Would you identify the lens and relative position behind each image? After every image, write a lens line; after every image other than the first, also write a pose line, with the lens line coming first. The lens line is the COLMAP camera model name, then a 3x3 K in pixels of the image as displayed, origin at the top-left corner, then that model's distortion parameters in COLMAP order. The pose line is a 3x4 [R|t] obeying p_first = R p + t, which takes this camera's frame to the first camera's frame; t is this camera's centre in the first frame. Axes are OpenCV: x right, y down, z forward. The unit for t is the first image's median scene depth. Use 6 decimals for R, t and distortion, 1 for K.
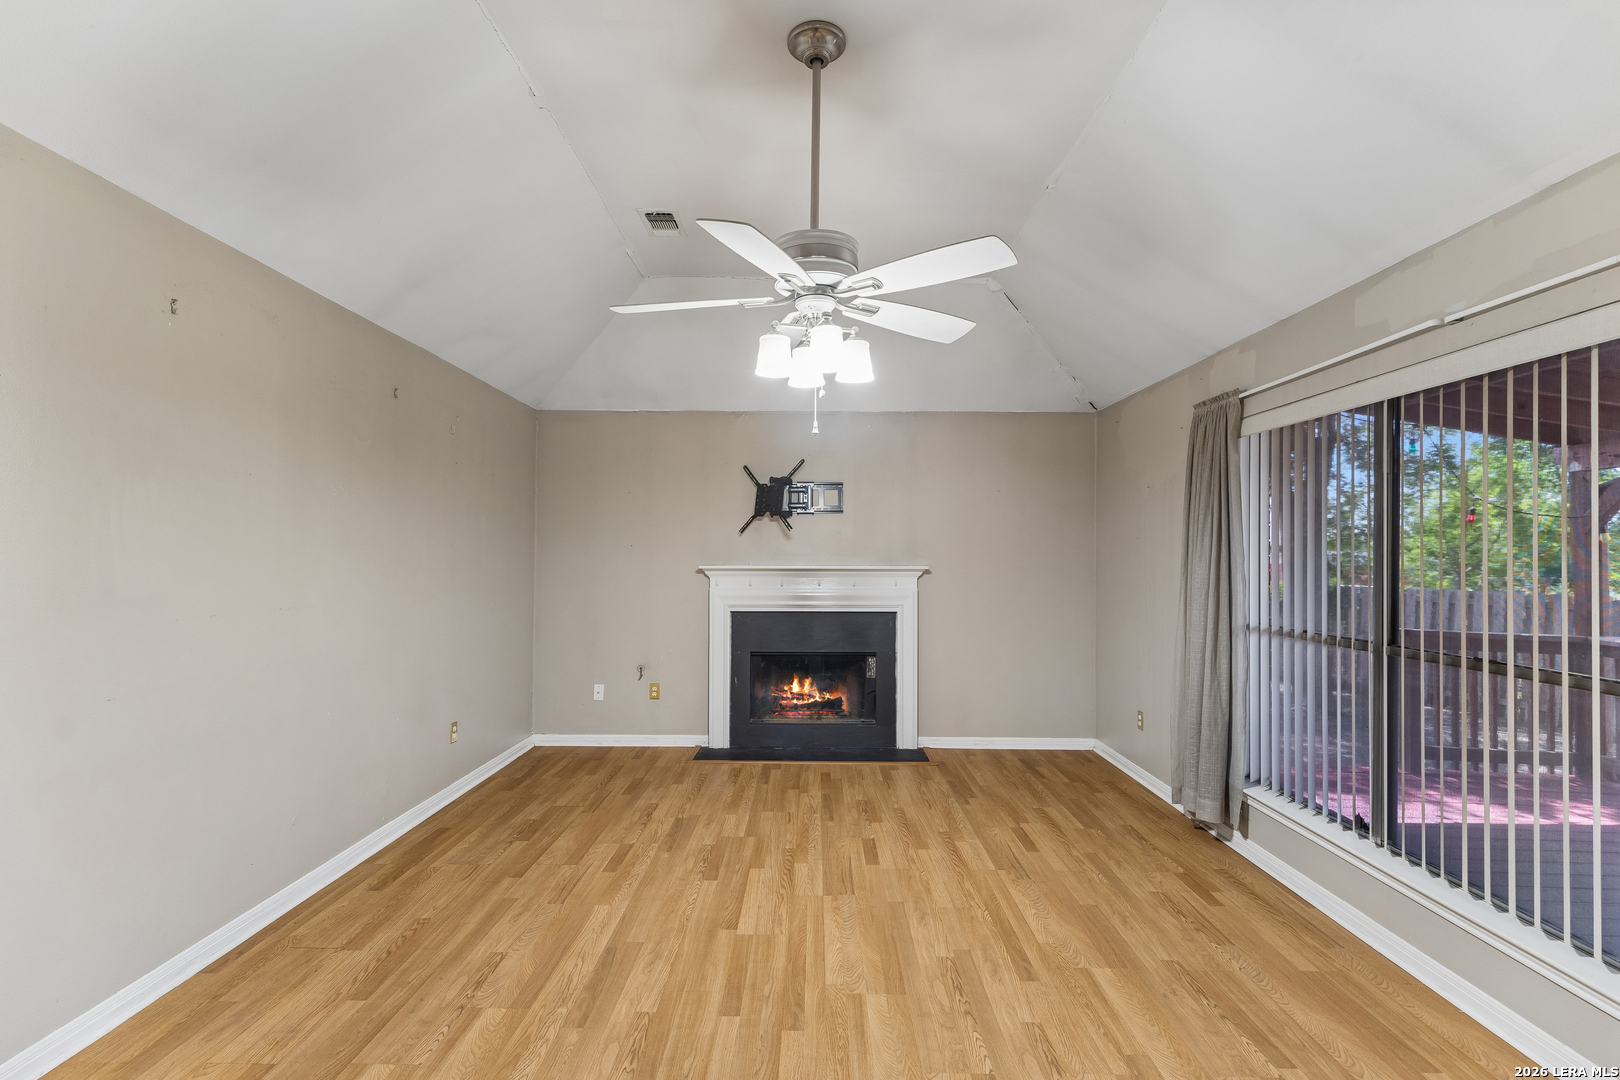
lens RADIAL K [[738.9, 0, 810.8], [0, 738.9, 550.6], [0, 0, 1]] dist [0.003473, 0.000720]
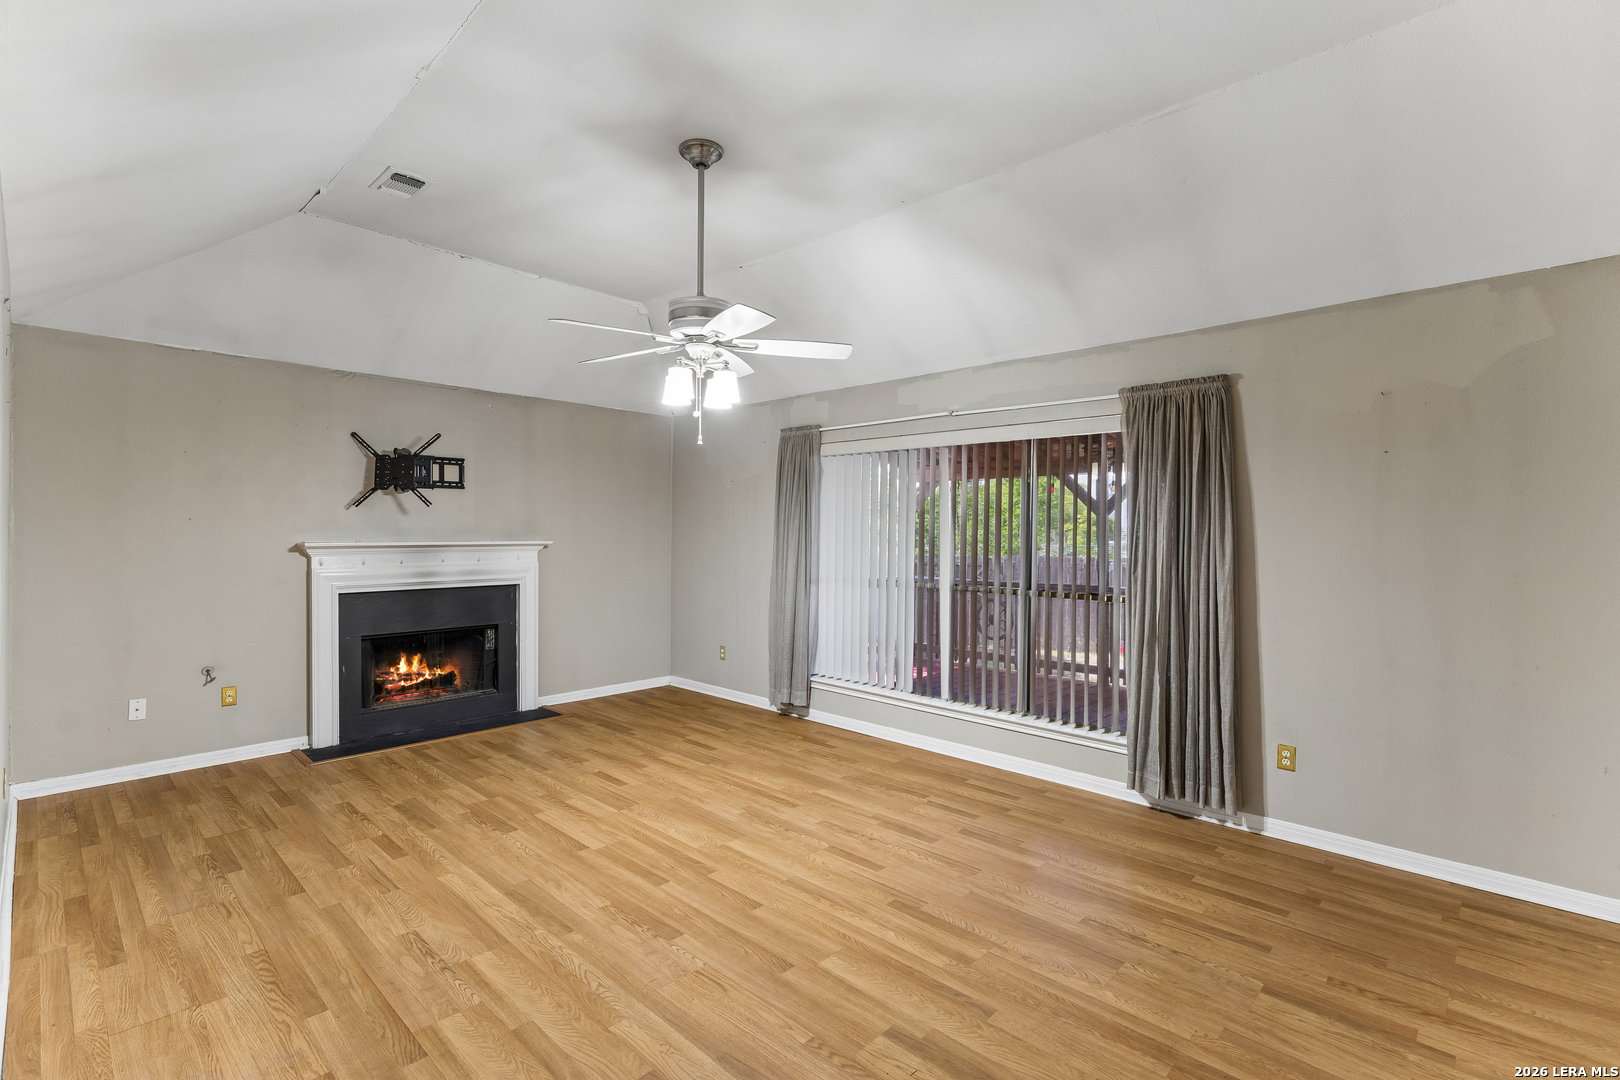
lens RADIAL K [[740.8, 0, 810.0], [0, 740.8, 540.0], [0, 0, 1]] dist [-0.000403, 0.000027]
pose [[0.682293, -0.010269, 0.731007, -0.509335], [-0.007506, 0.999750, 0.021050, -0.008035], [-0.731041, -0.019849, 0.682045, -0.045547]]
